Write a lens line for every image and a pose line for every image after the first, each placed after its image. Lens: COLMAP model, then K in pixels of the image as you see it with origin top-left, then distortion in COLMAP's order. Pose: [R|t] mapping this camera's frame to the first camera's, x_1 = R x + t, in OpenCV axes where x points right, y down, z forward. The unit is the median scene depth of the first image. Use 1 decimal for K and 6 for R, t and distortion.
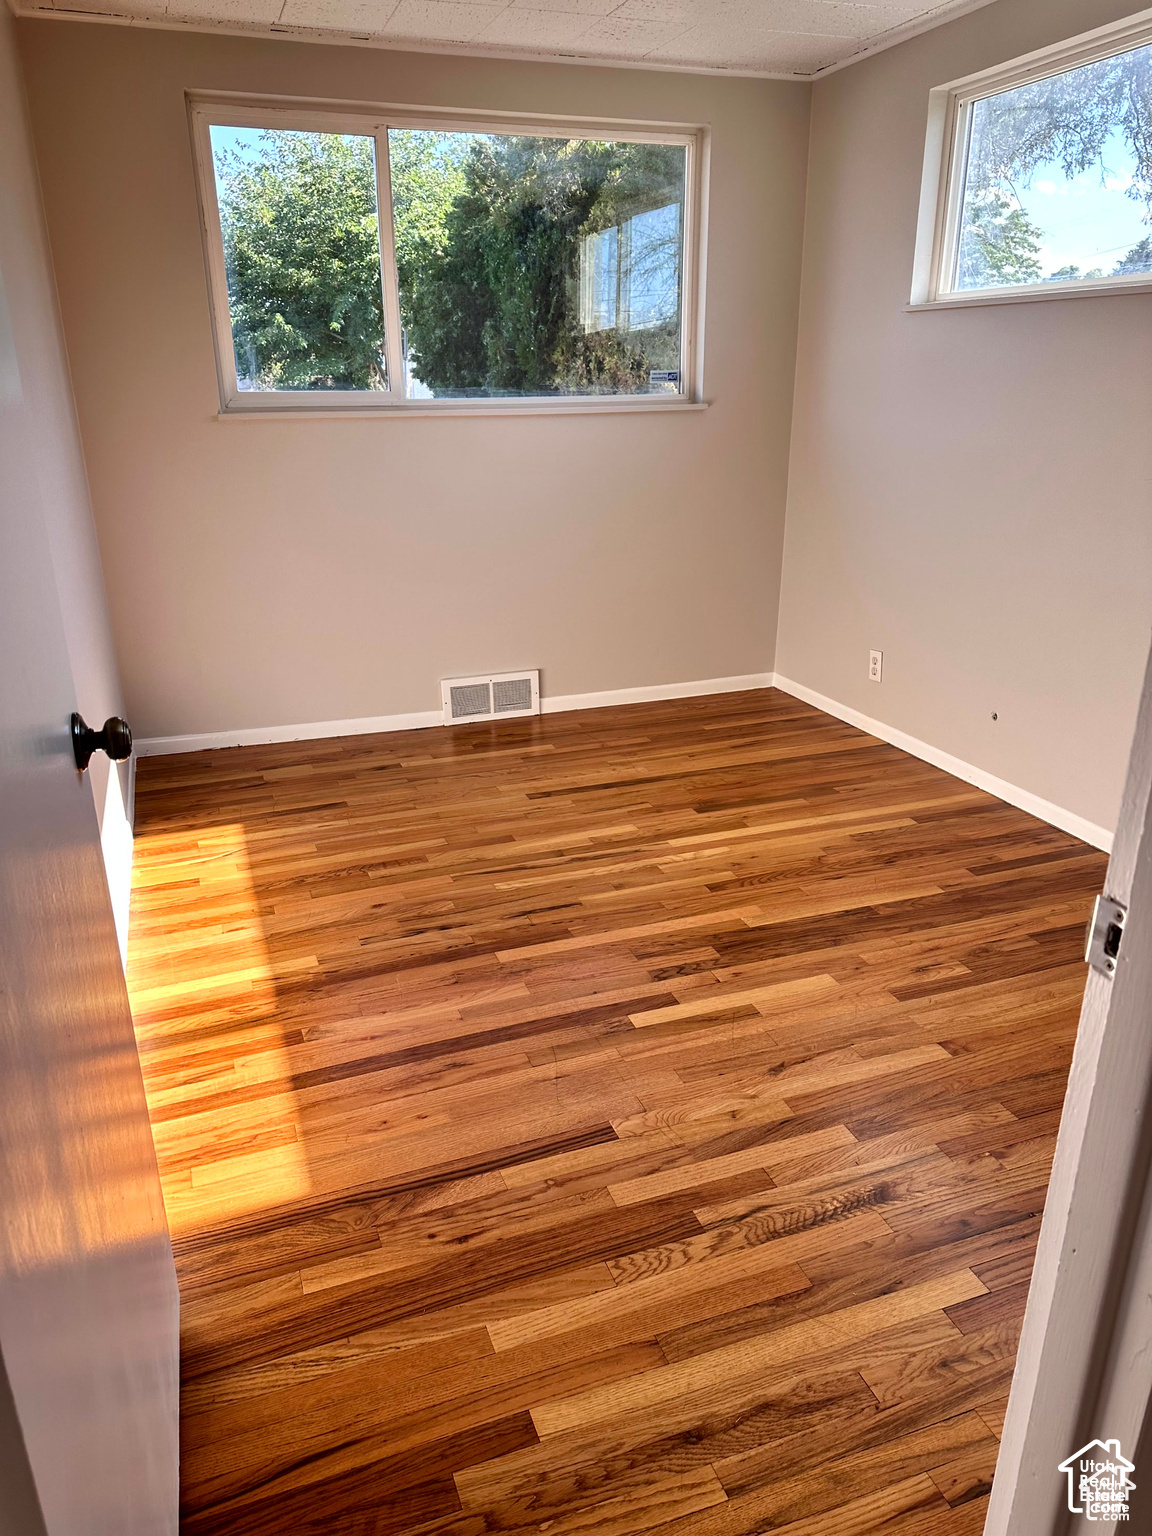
lens RADIAL K [[1083.6, 0, 576.0], [0, 1083.6, 768.0], [0, 0, 1]] dist [0.183186, -0.394040]
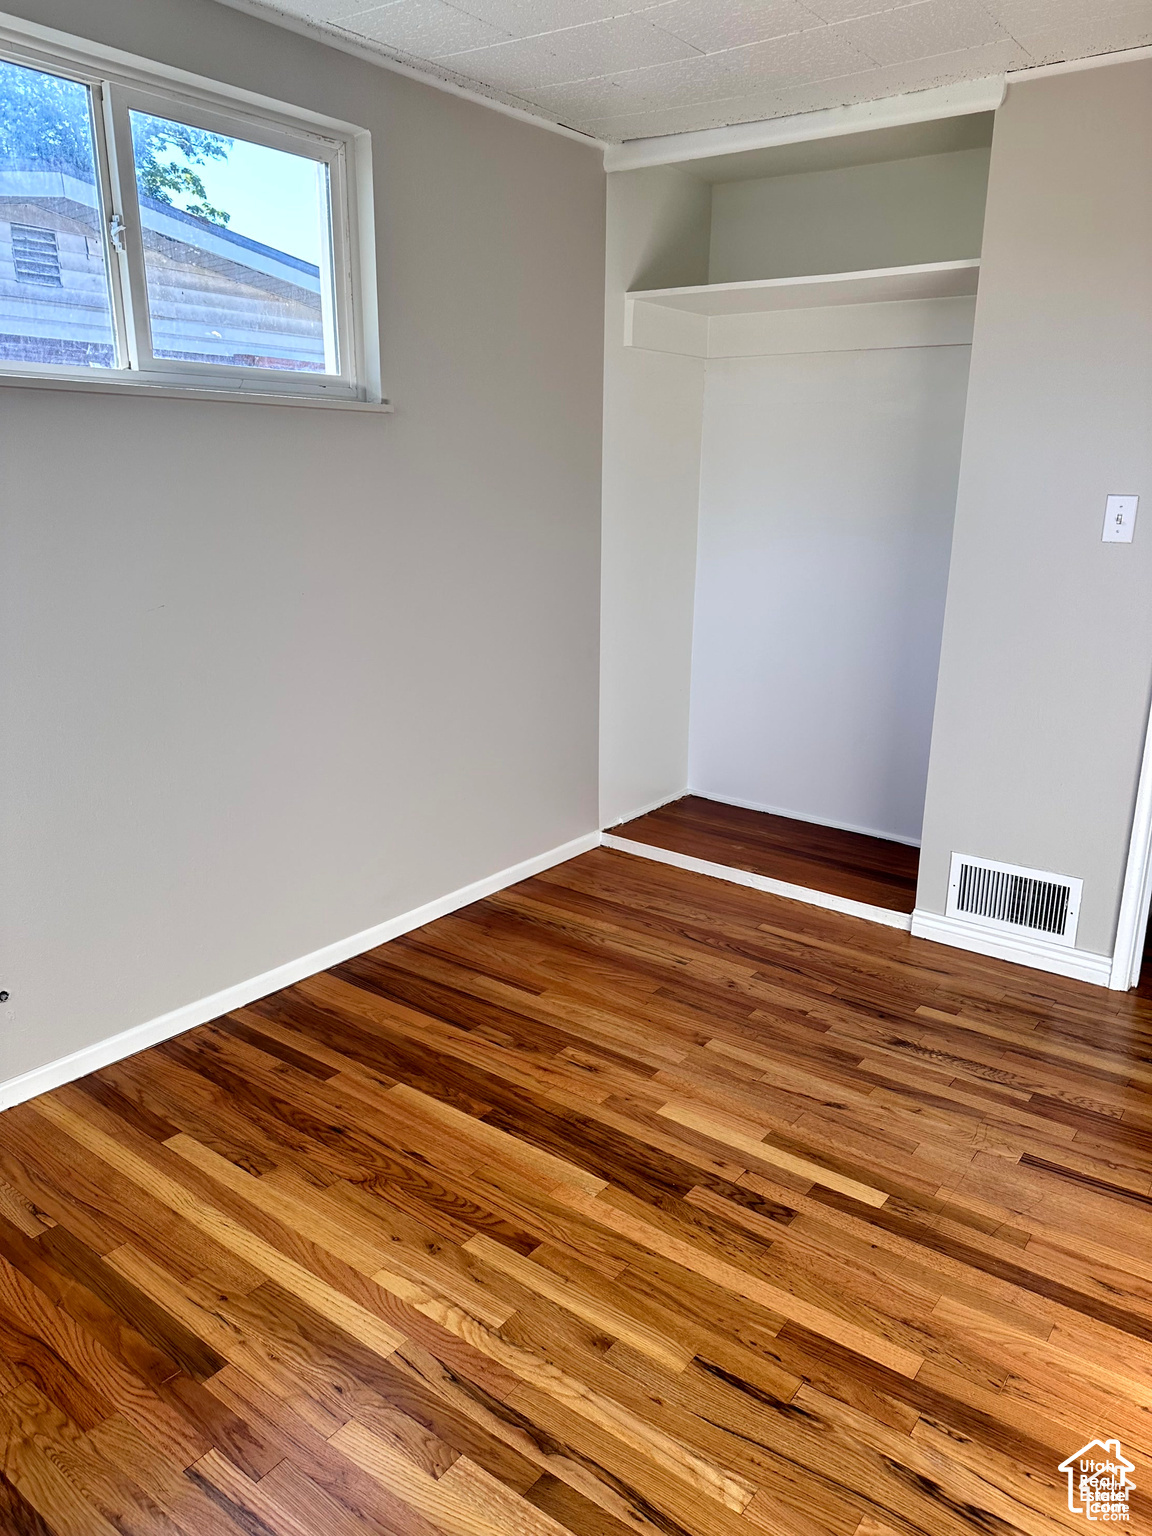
lens RADIAL K [[1083.1, 0, 576.0], [0, 1083.1, 768.0], [0, 0, 1]] dist [0.001529, -0.028726]
pose [[-0.537645, -0.219006, 0.814233, -0.406909], [0.293255, 0.856820, 0.424100, -0.460663], [-0.790531, 0.466793, -0.396440, 1.261799]]
